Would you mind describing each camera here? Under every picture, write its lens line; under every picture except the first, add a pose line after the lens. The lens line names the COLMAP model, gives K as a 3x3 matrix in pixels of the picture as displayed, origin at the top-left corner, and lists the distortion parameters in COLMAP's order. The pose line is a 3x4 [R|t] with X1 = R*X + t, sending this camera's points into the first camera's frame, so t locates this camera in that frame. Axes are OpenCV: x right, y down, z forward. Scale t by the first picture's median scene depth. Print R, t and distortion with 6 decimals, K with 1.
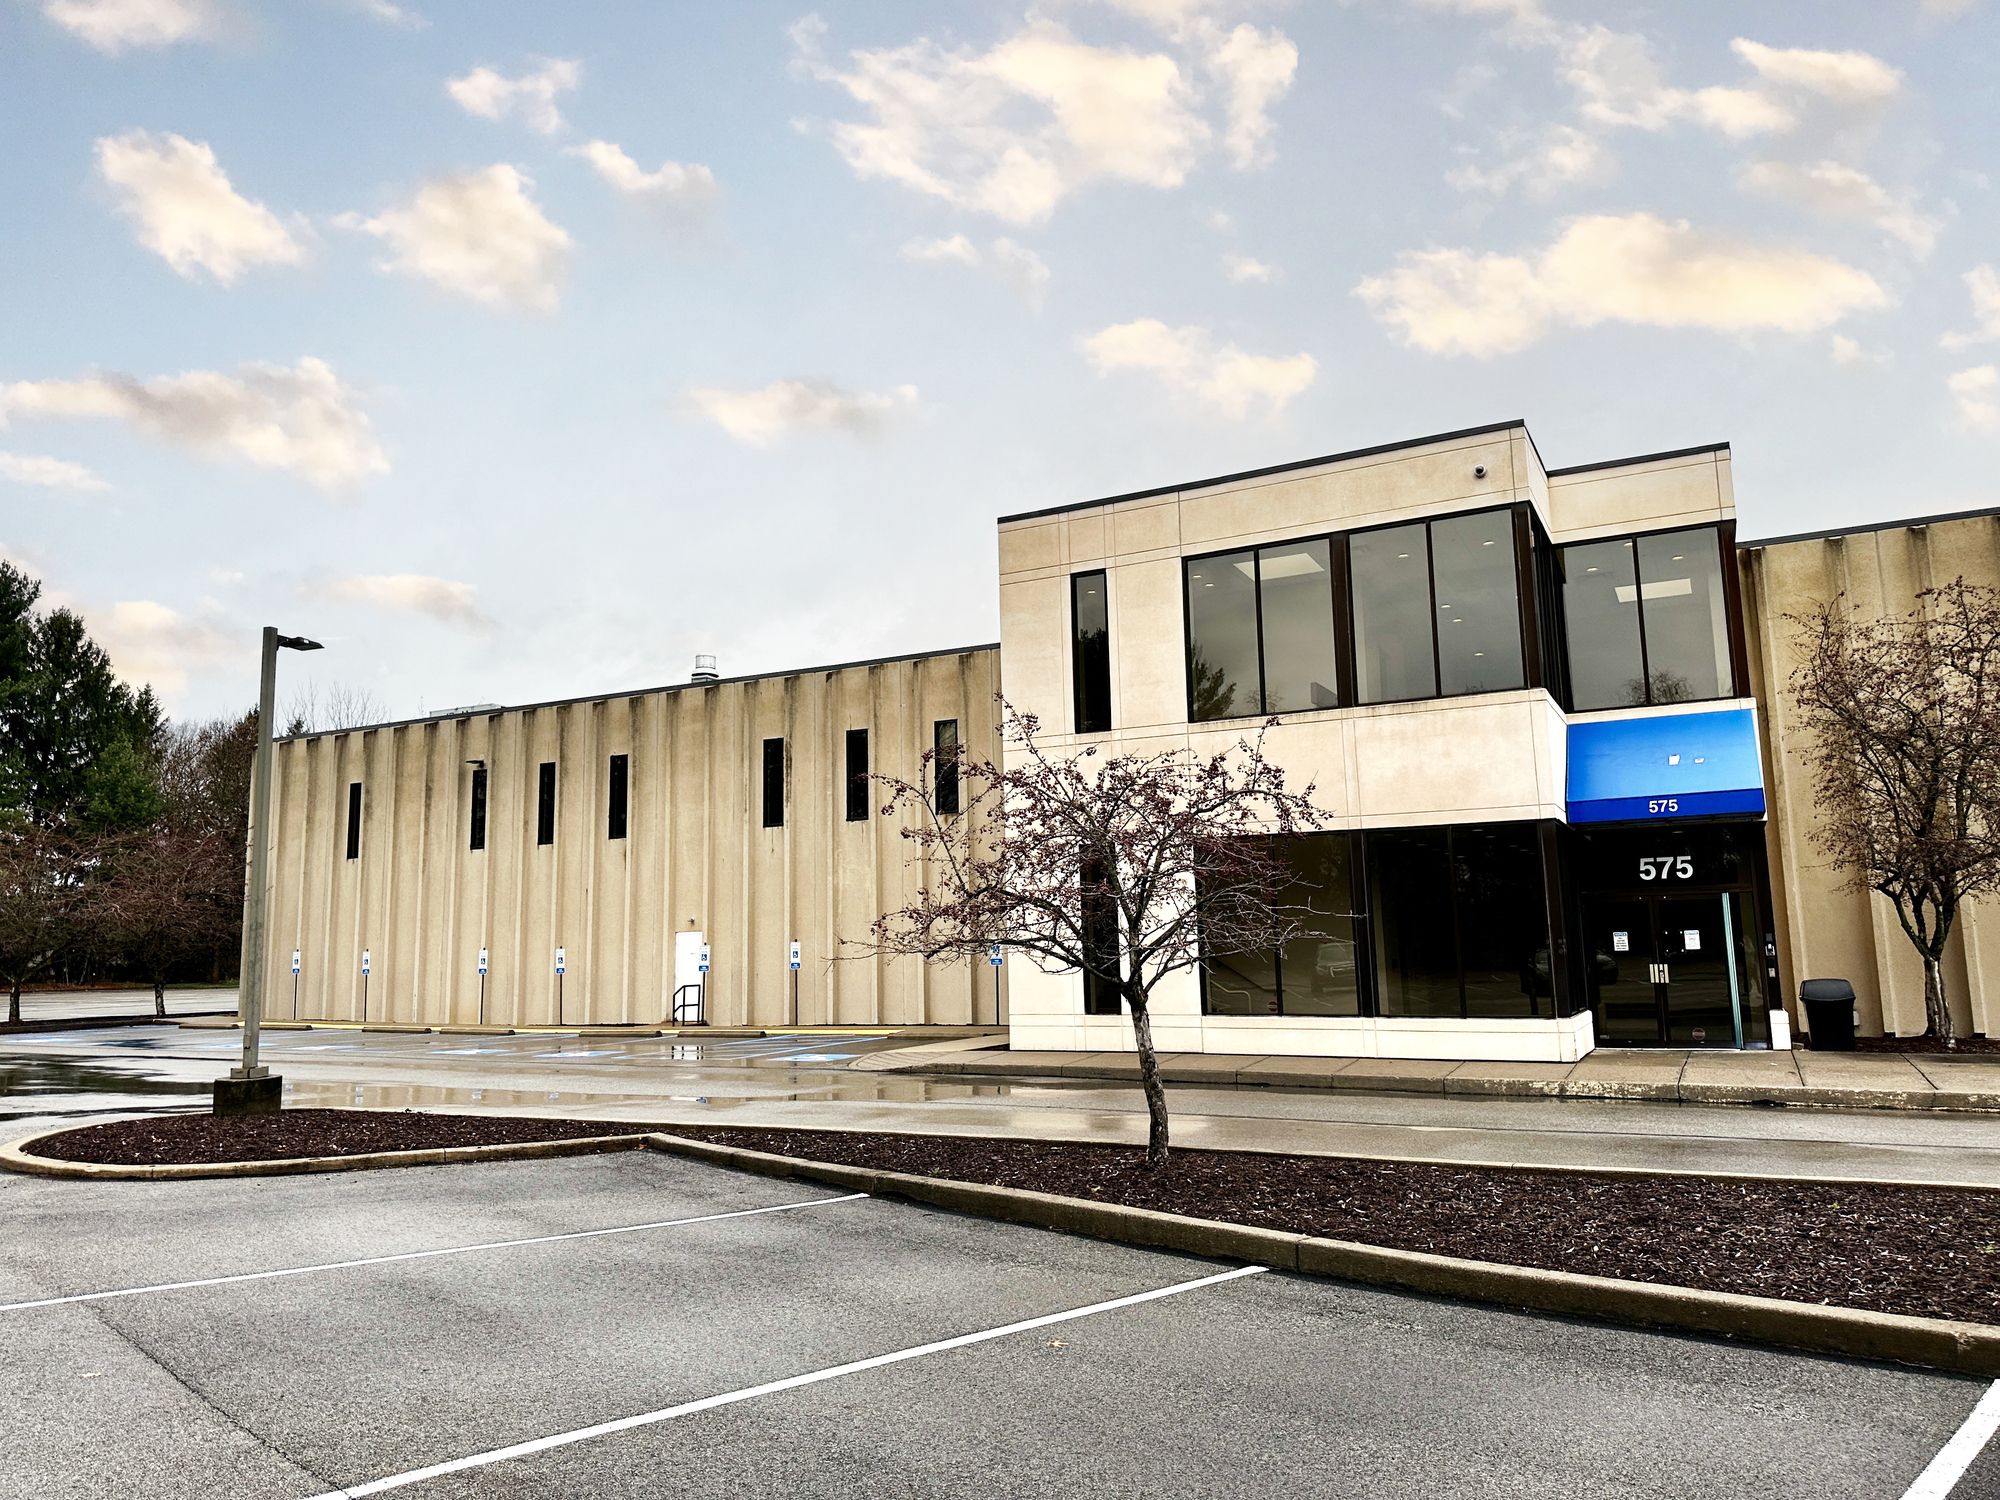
lens RADIAL K [[1395.7, 0, 1001.7], [0, 1395.7, 753.9], [0, 0, 1]] dist [0.004926, -0.001215]
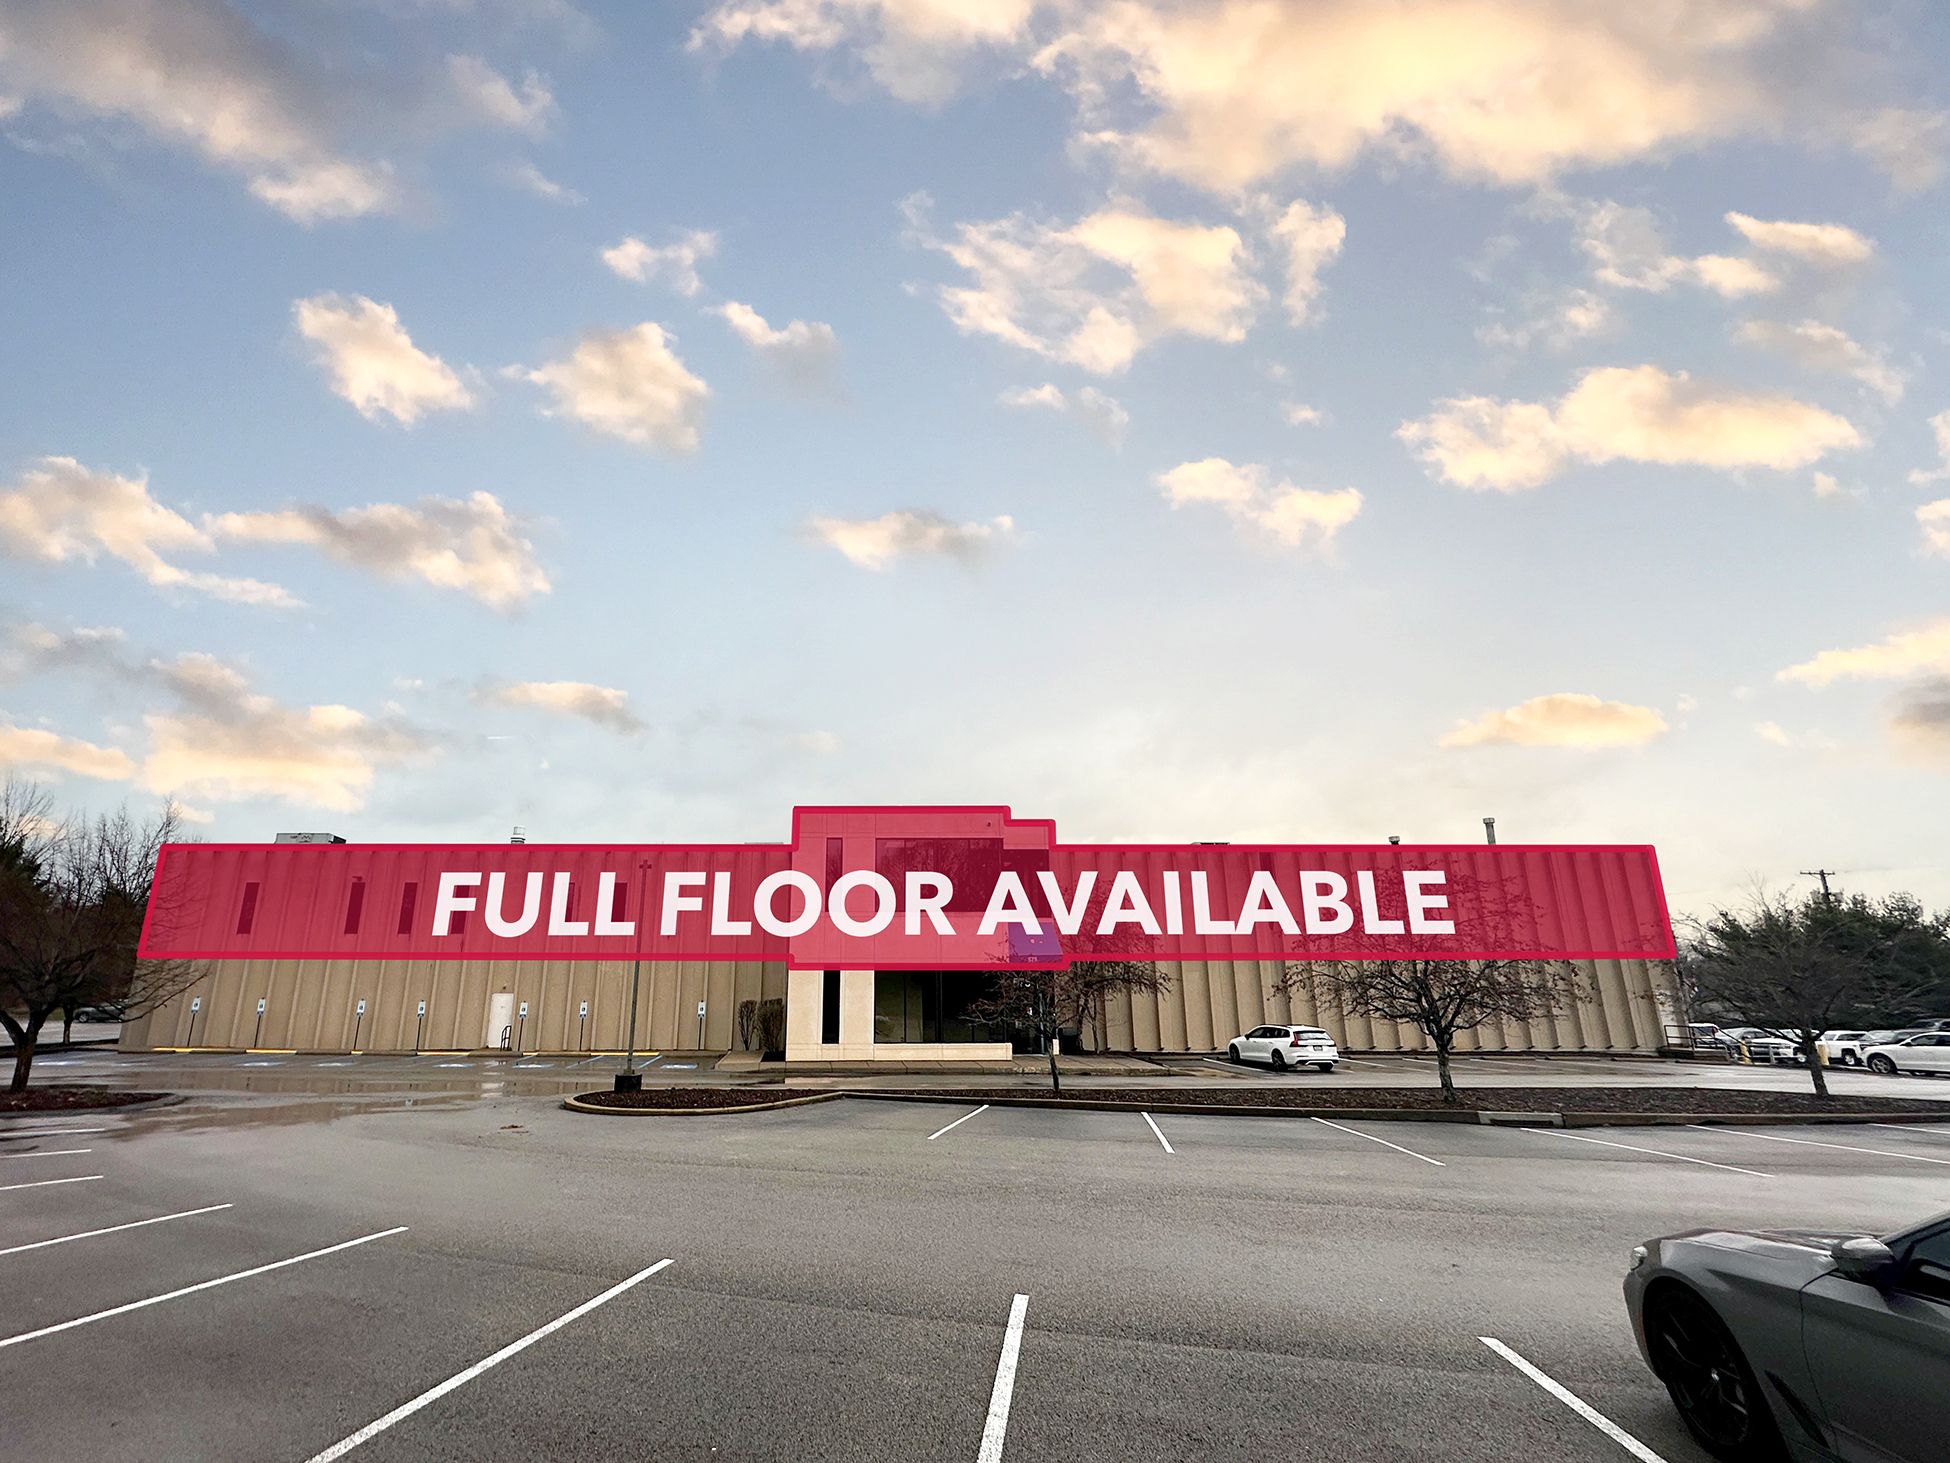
lens RADIAL K [[790.6, 0, 979.8], [0, 790.6, 746.4], [0, 0, 1]] dist [-0.000736, -0.000194]
pose [[0.994449, -0.005808, -0.105062, -0.020898], [-0.004187, 0.995500, -0.094666, -0.015506], [0.105139, 0.094581, 0.989950, 0.384123]]
